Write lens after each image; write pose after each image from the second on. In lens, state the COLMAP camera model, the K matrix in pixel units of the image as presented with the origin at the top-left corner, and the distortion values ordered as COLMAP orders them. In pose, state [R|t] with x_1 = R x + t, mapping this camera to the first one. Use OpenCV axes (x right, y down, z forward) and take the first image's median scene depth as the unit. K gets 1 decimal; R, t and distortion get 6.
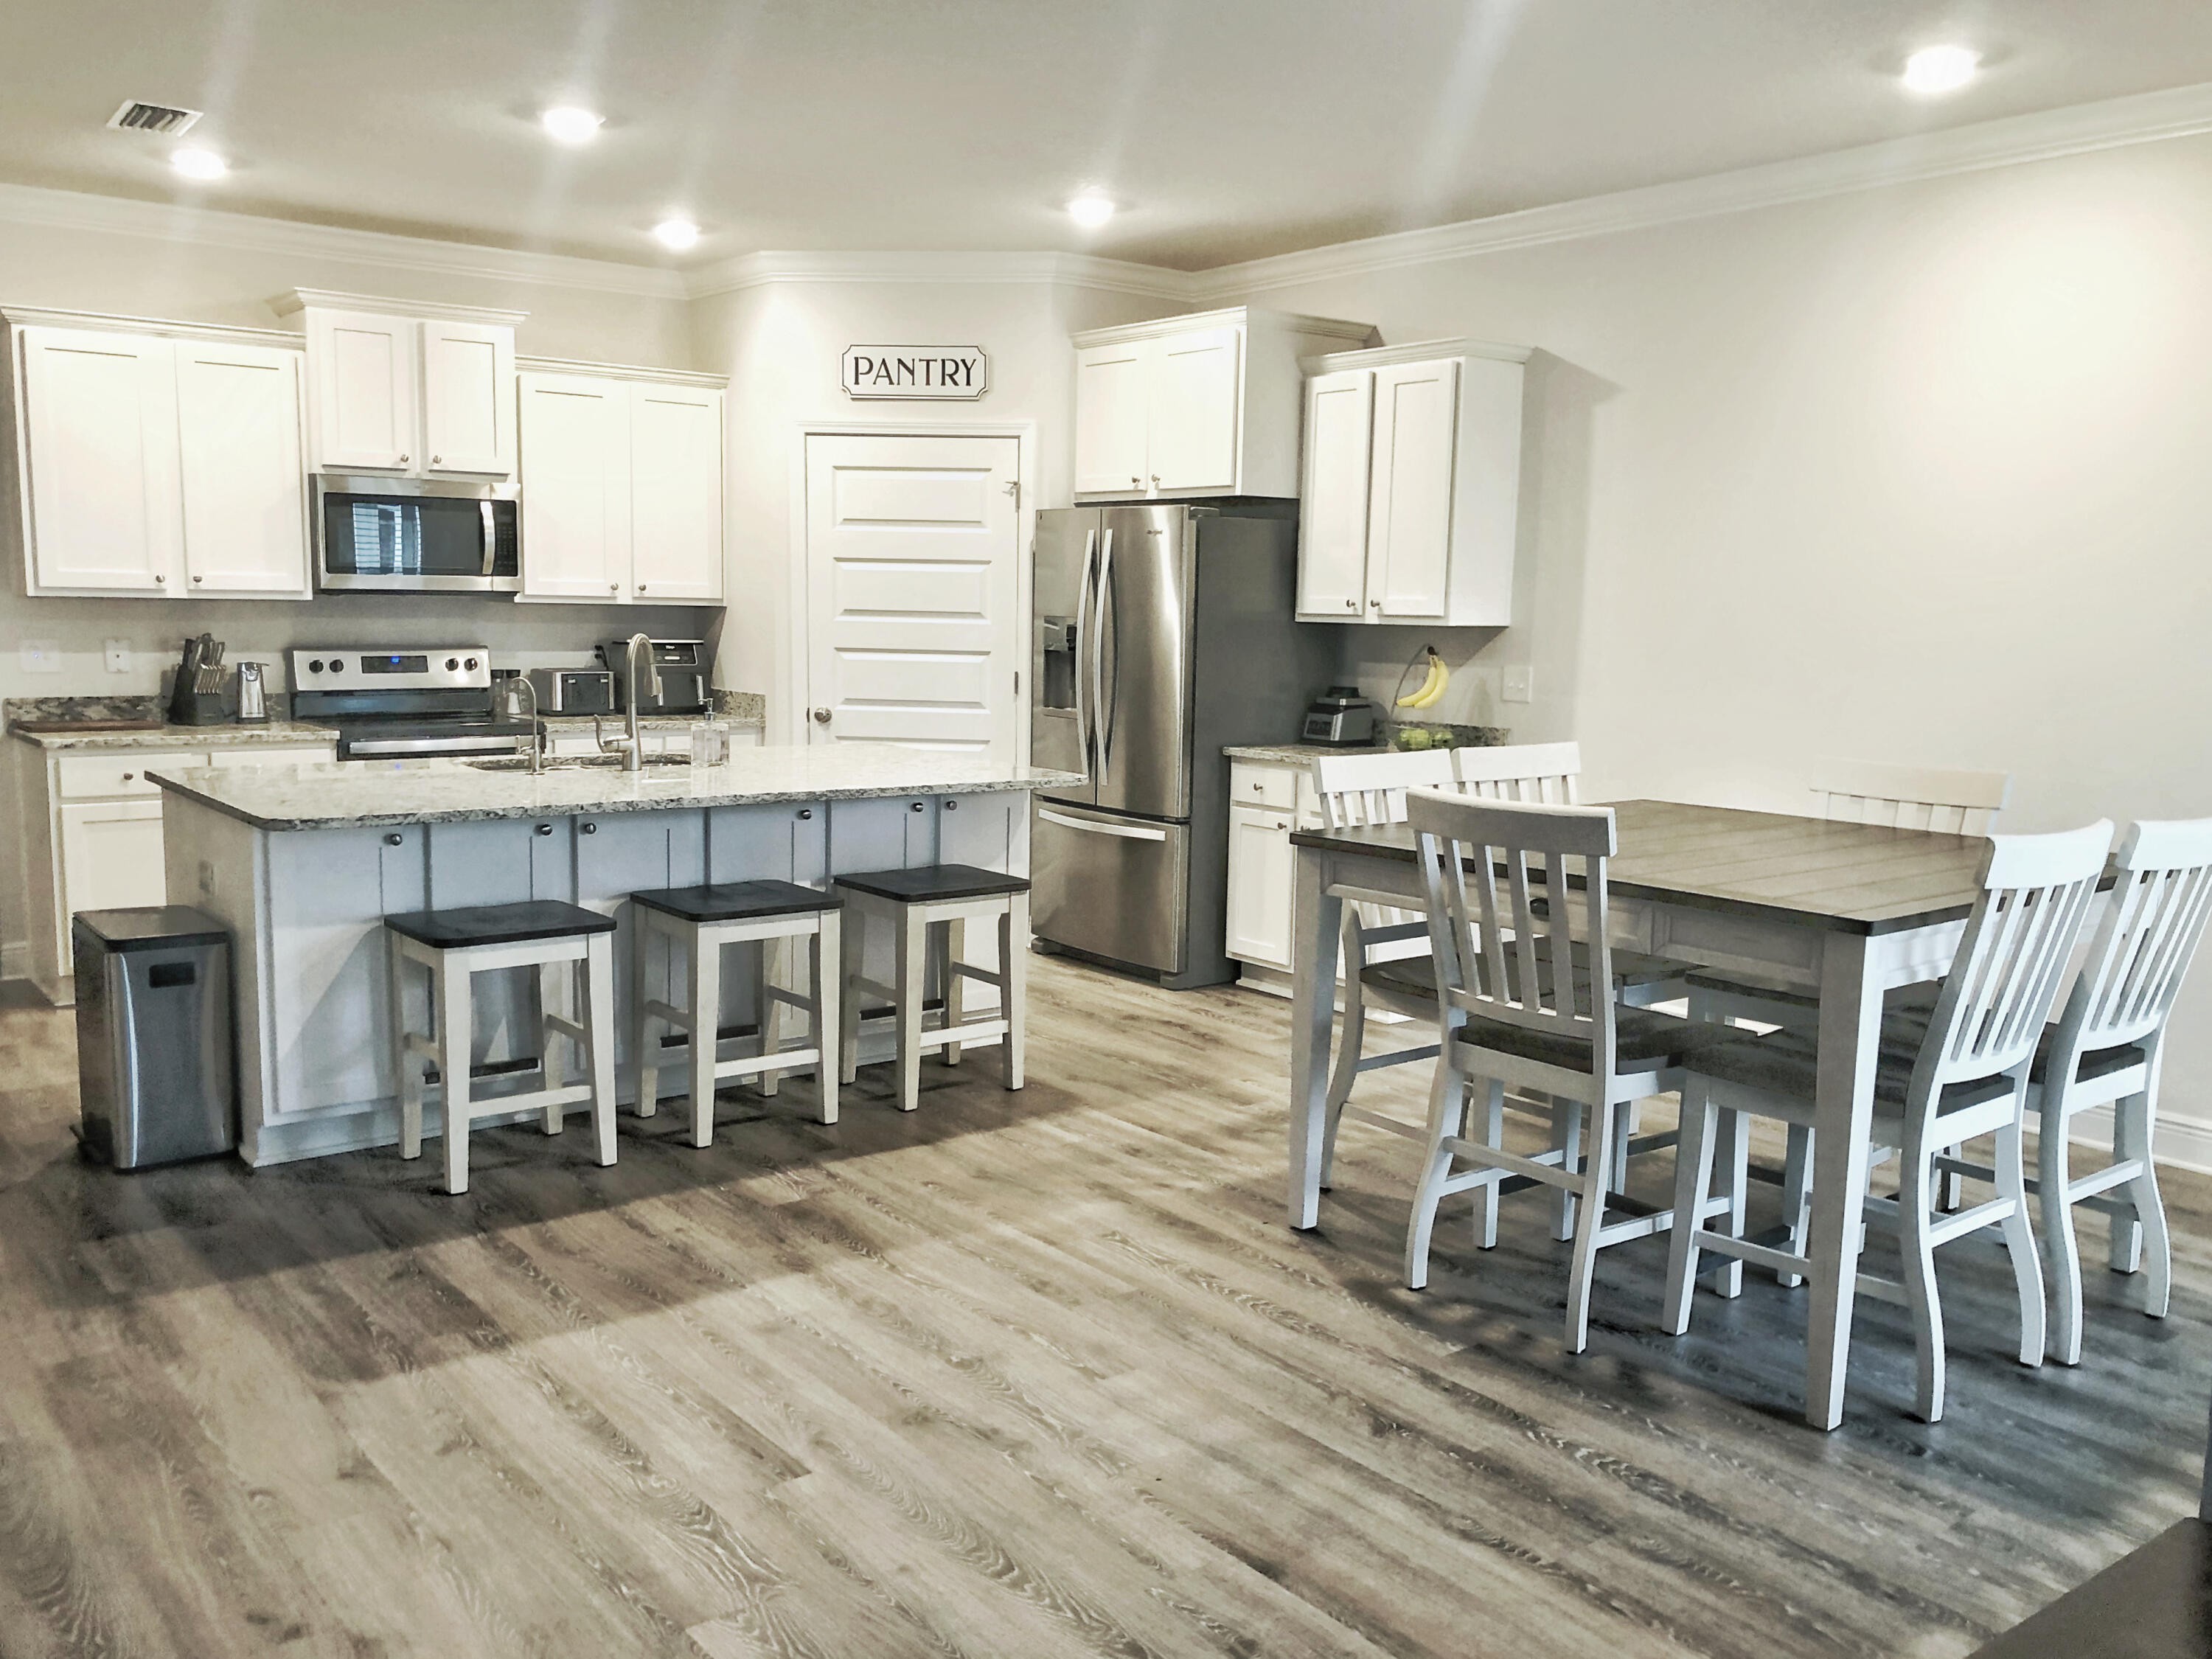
lens RADIAL K [[1819.3, 0, 1120.9], [0, 1819.3, 831.5], [0, 0, 1]] dist [0.010796, 0.004744]
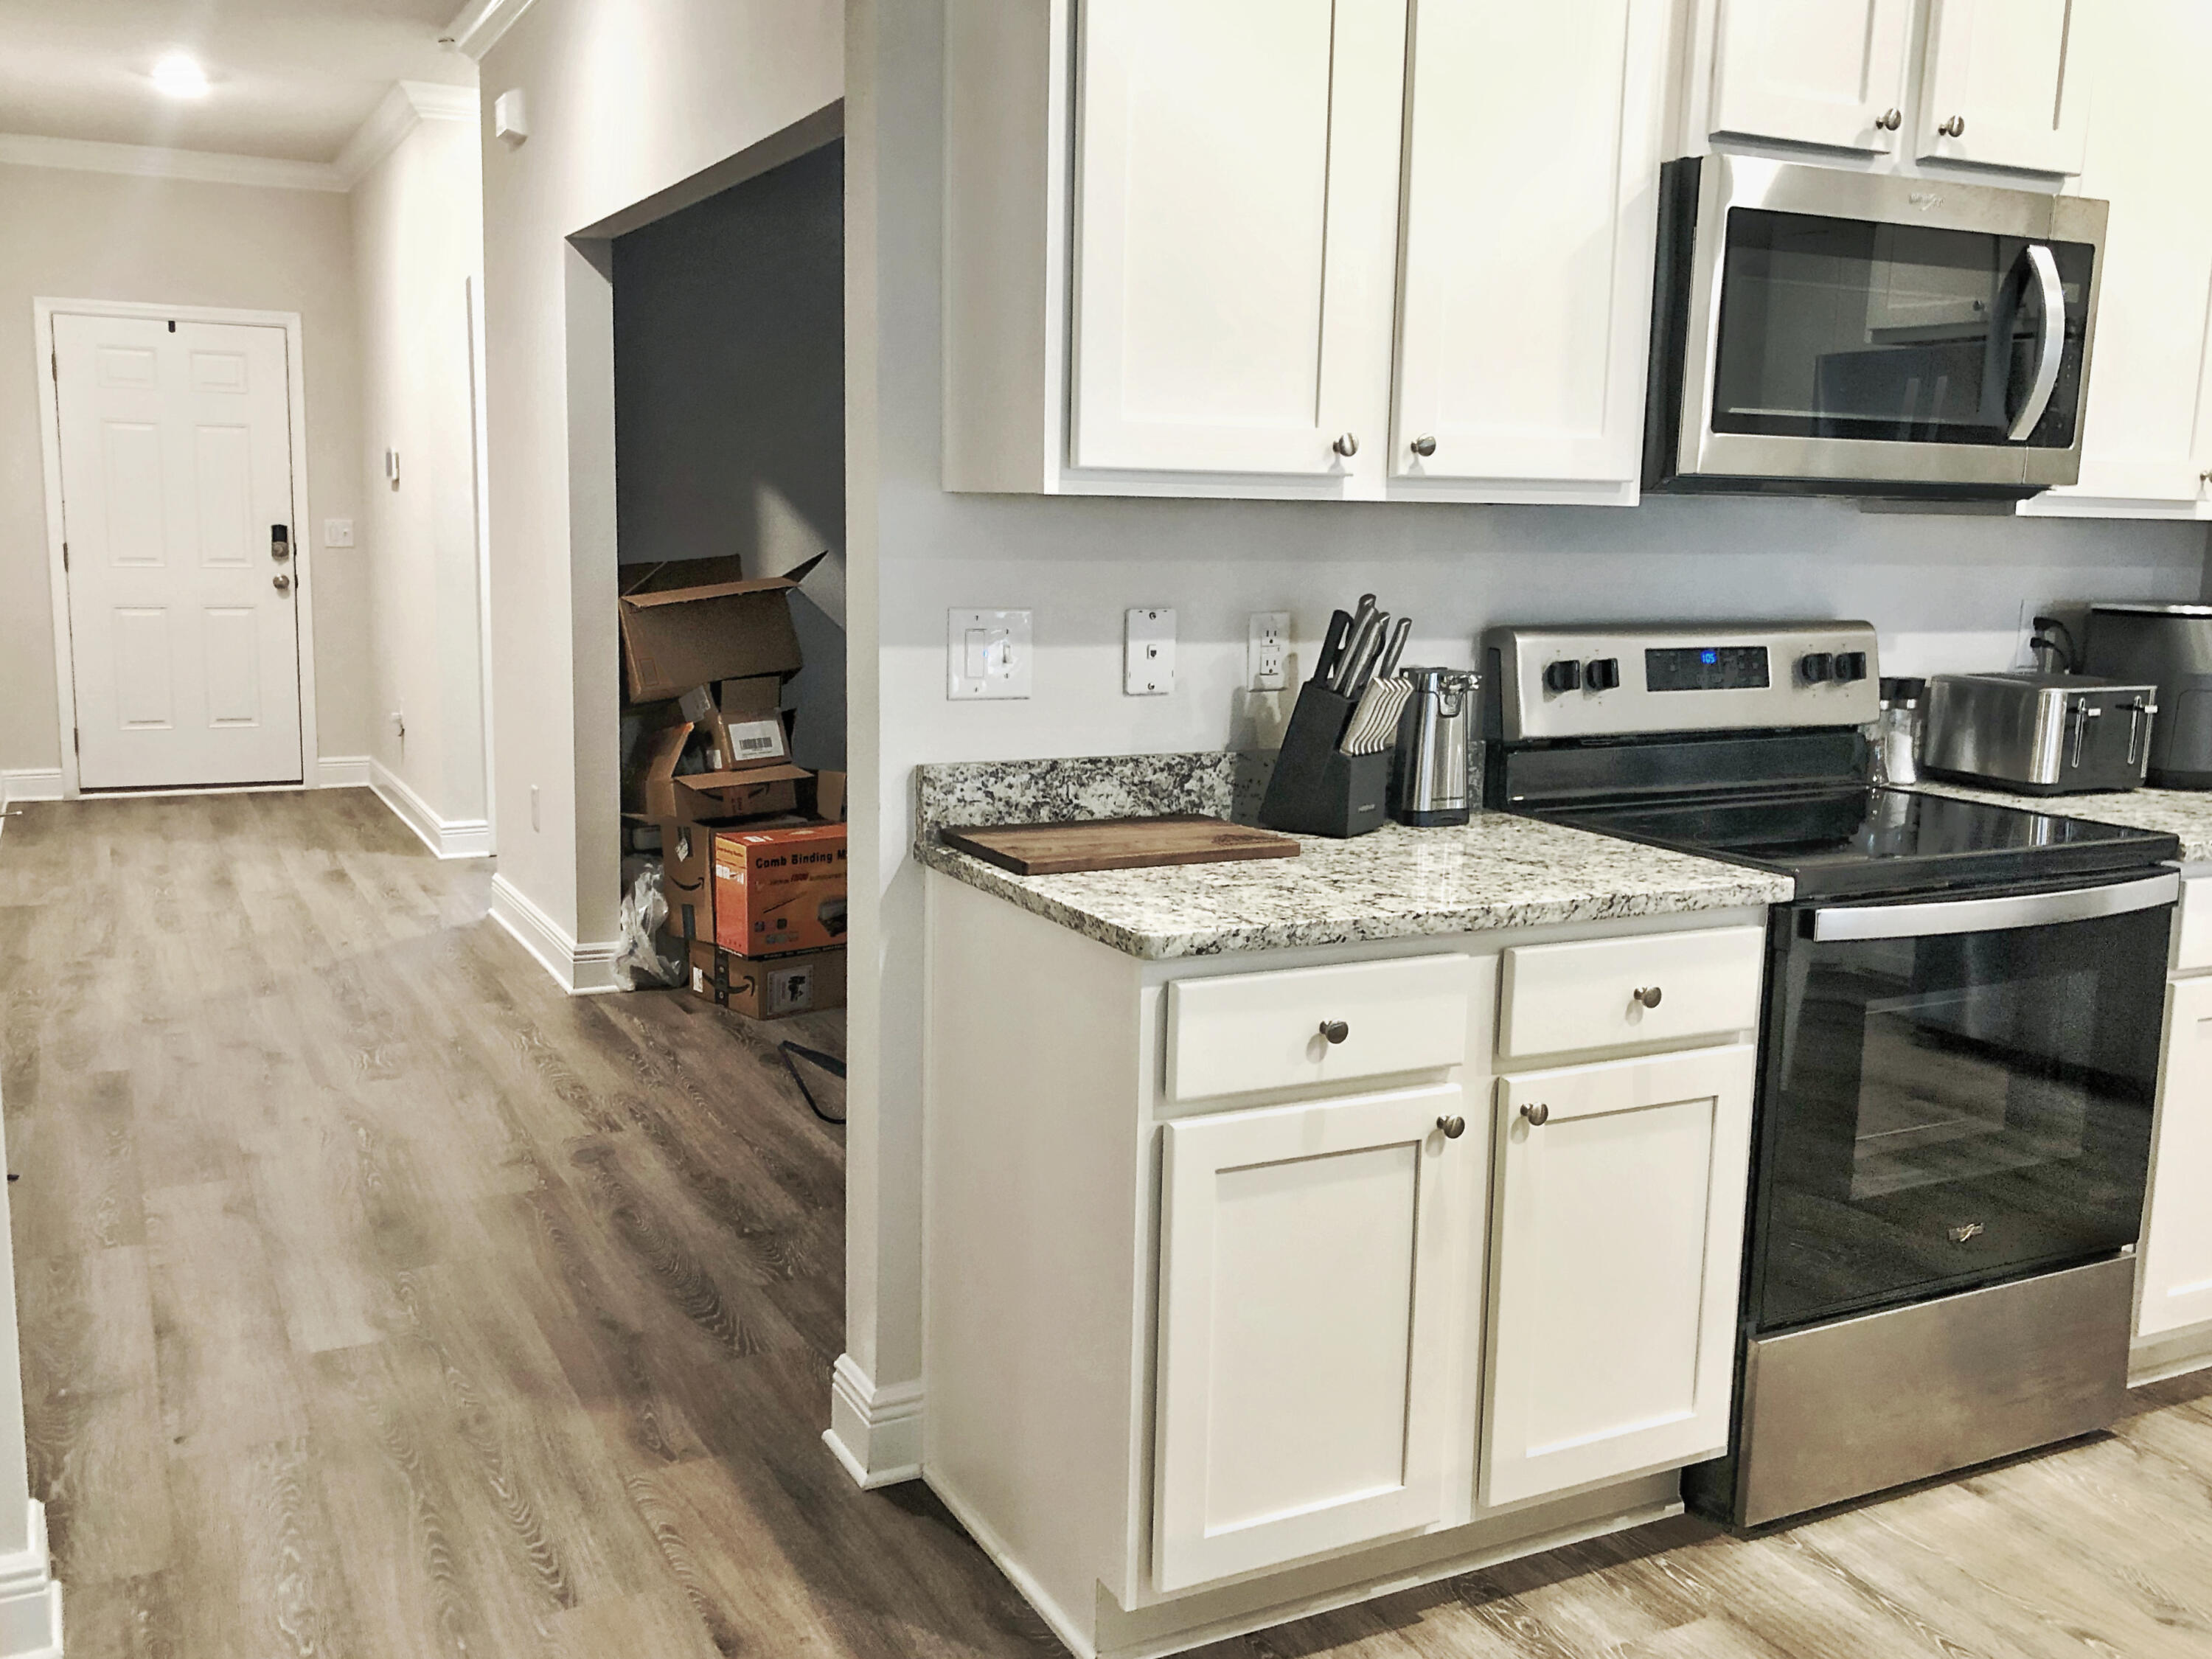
lens RADIAL K [[2018.4, 0, 1101.6], [0, 2018.4, 832.1], [0, 0, 1]] dist [-0.000021, 0.000000]
pose [[0.976078, 0.035119, -0.214565, -0.463457], [-0.029159, 0.999098, 0.030883, -0.070272], [0.215456, -0.023888, 0.976221, 0.574526]]
